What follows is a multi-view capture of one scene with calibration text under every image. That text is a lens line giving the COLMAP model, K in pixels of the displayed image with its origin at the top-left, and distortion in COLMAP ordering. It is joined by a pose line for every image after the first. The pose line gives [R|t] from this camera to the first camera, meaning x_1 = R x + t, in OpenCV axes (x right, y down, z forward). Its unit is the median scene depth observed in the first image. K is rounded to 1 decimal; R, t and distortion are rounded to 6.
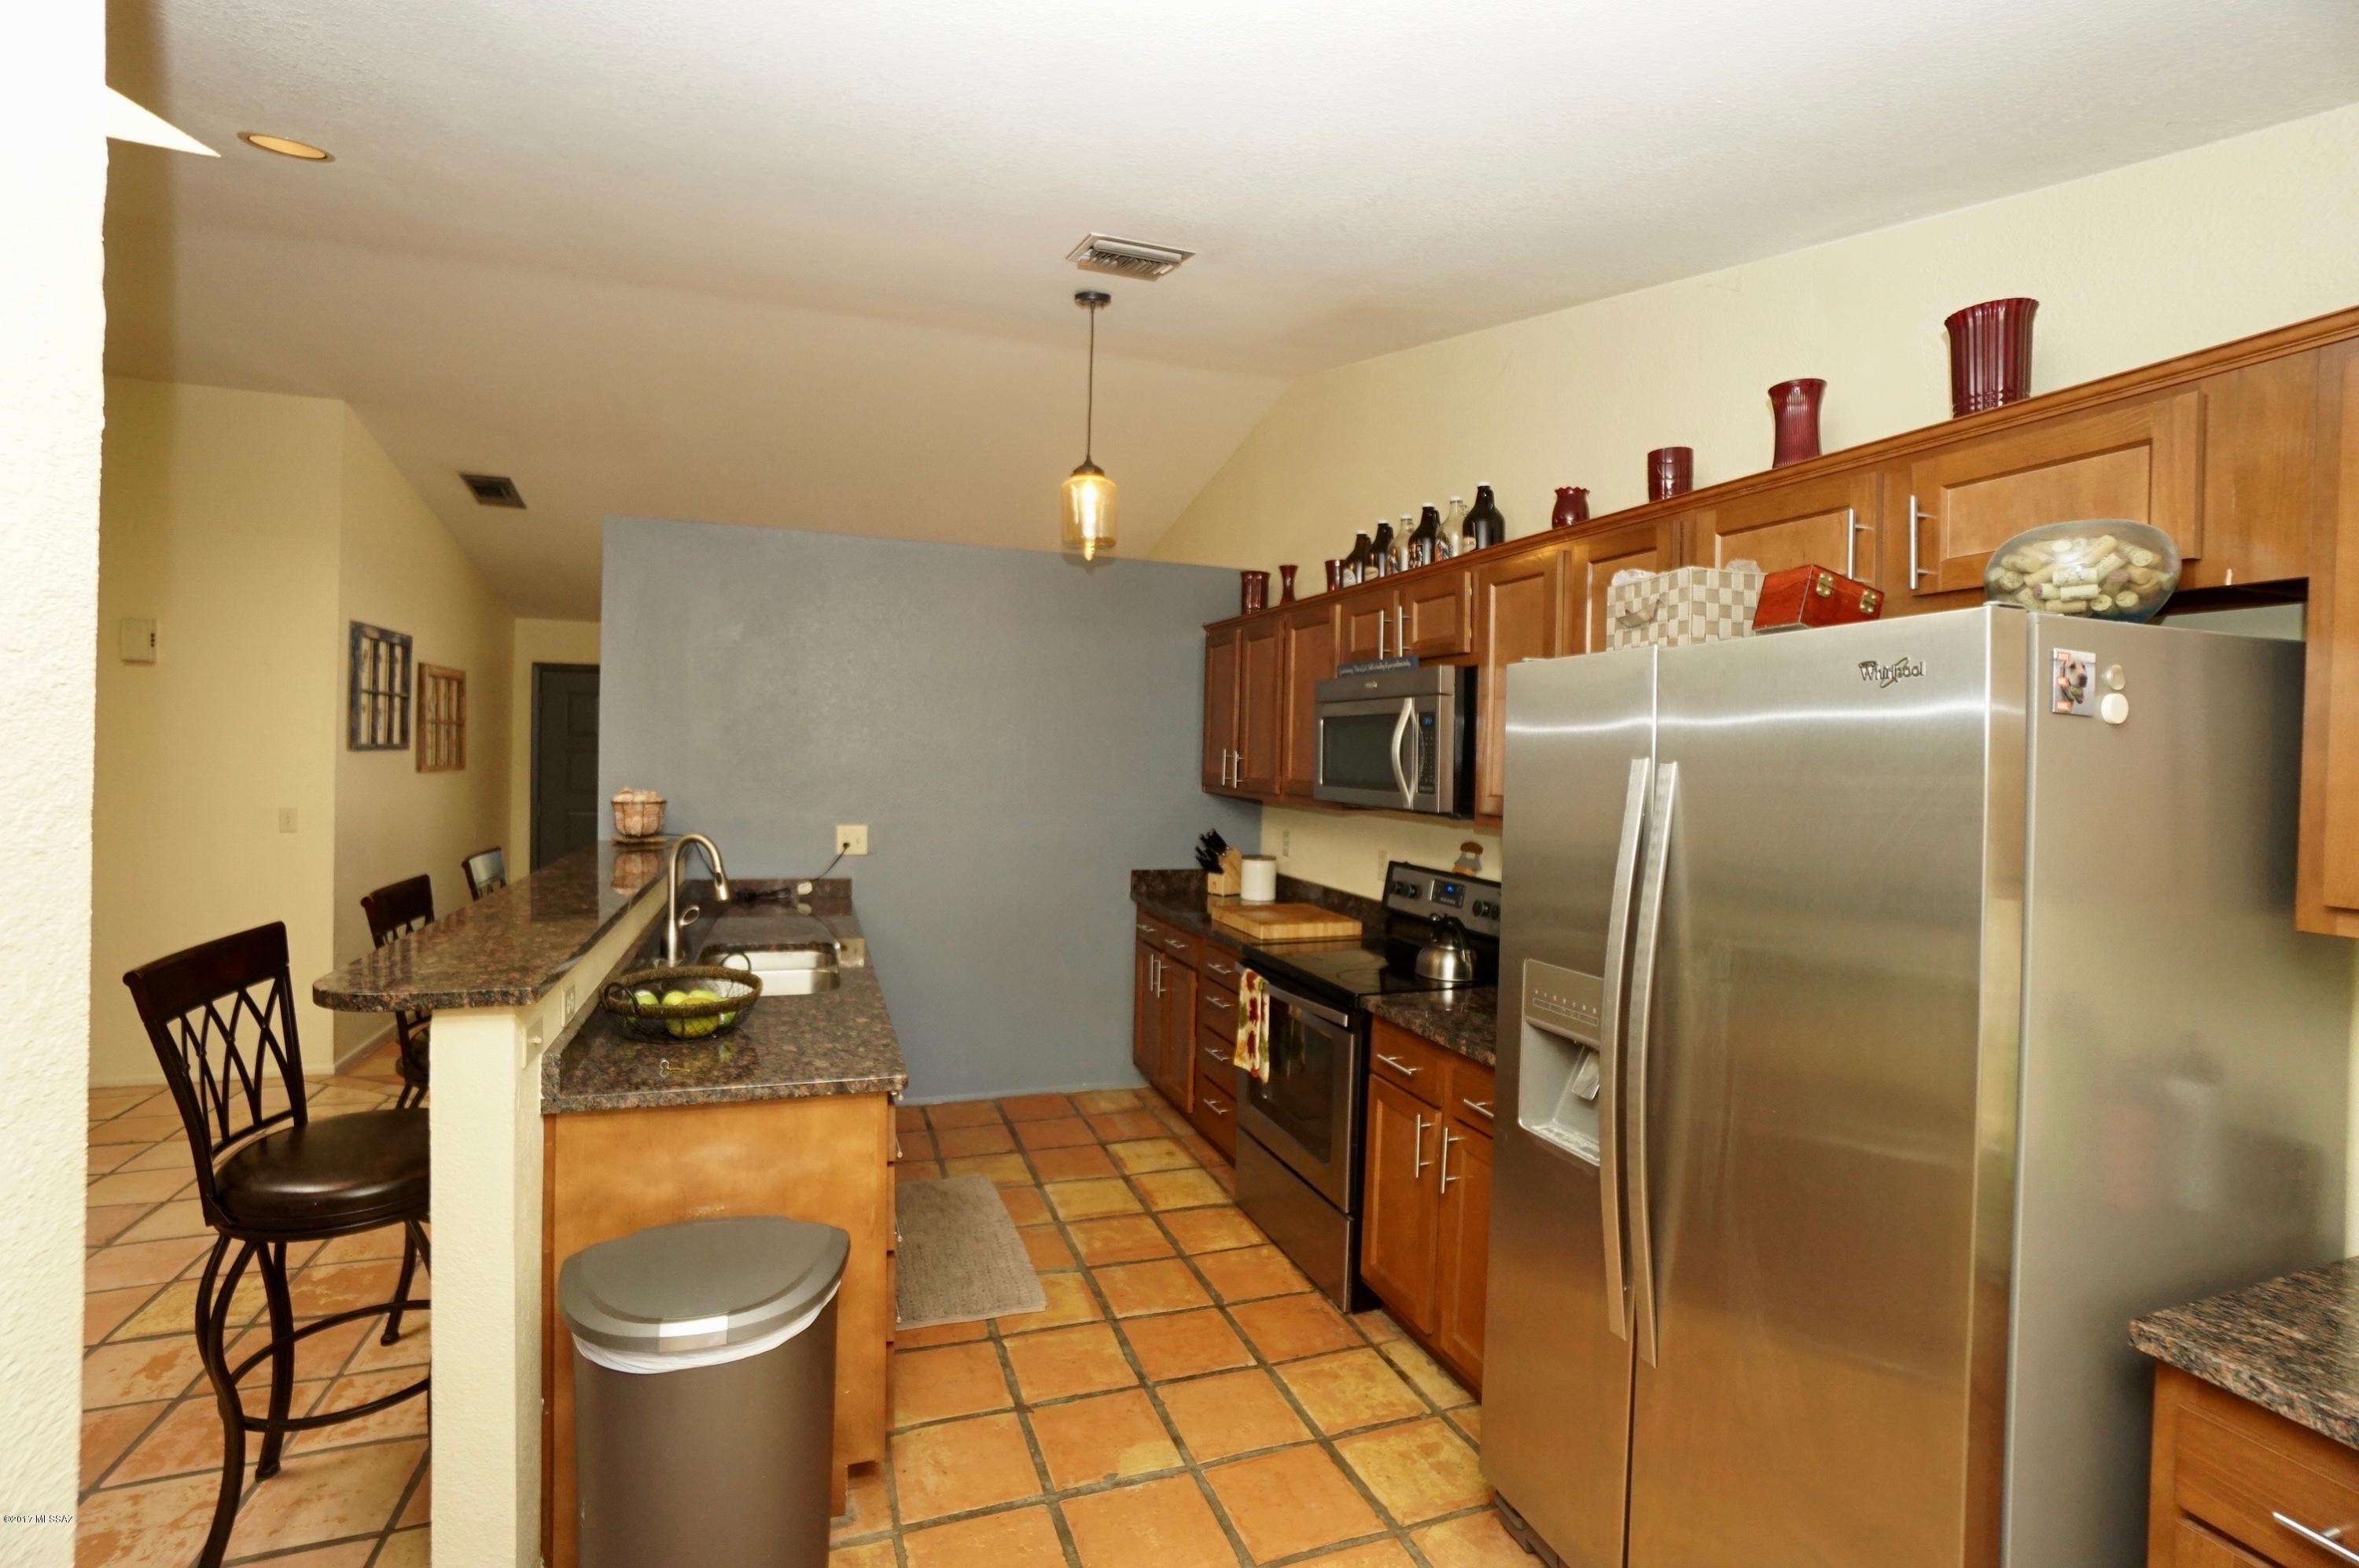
lens RADIAL K [[1038.0, 0, 1179.5], [0, 1038.0, 784.0], [0, 0, 1]] dist [-0.023421, 0.000352]
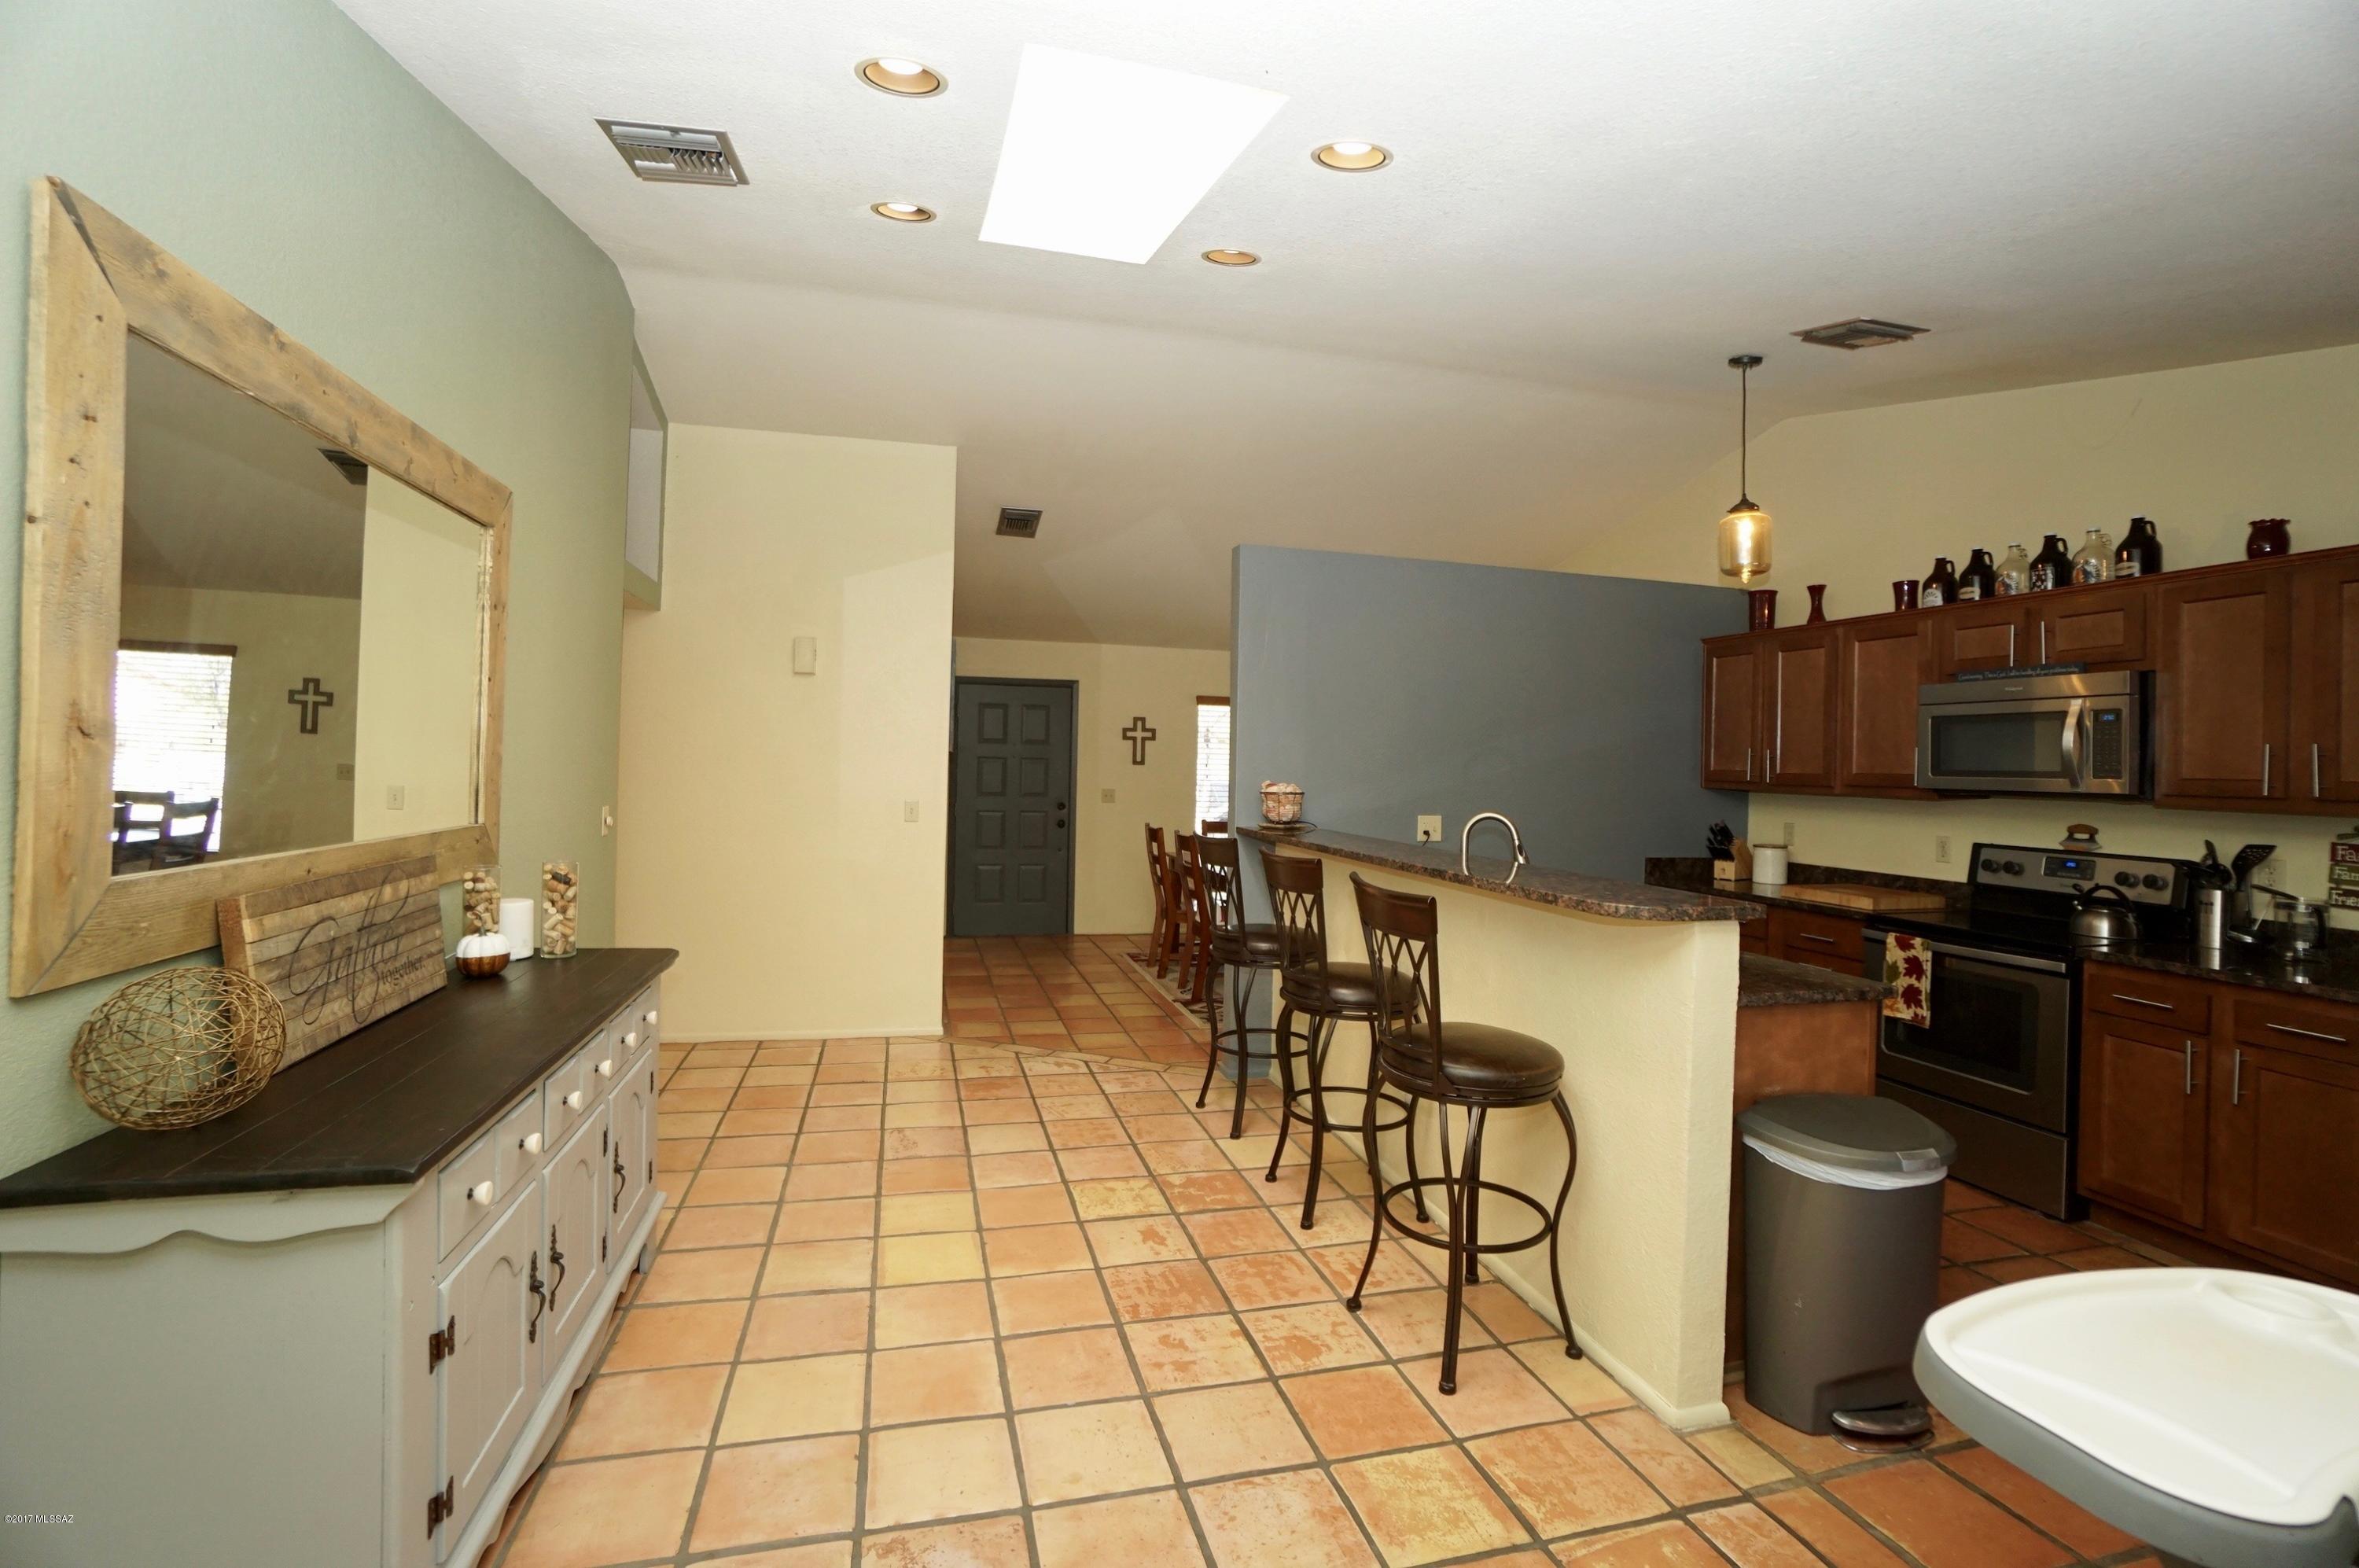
lens RADIAL K [[1038.0, 0, 1179.5], [0, 1038.0, 784.0], [0, 0, 1]] dist [-0.023421, 0.000352]
pose [[0.998277, 0.000200, -0.058676, -0.649889], [-0.001251, 0.999839, -0.017877, 0.032776], [0.058663, 0.017920, 0.998117, -0.192012]]
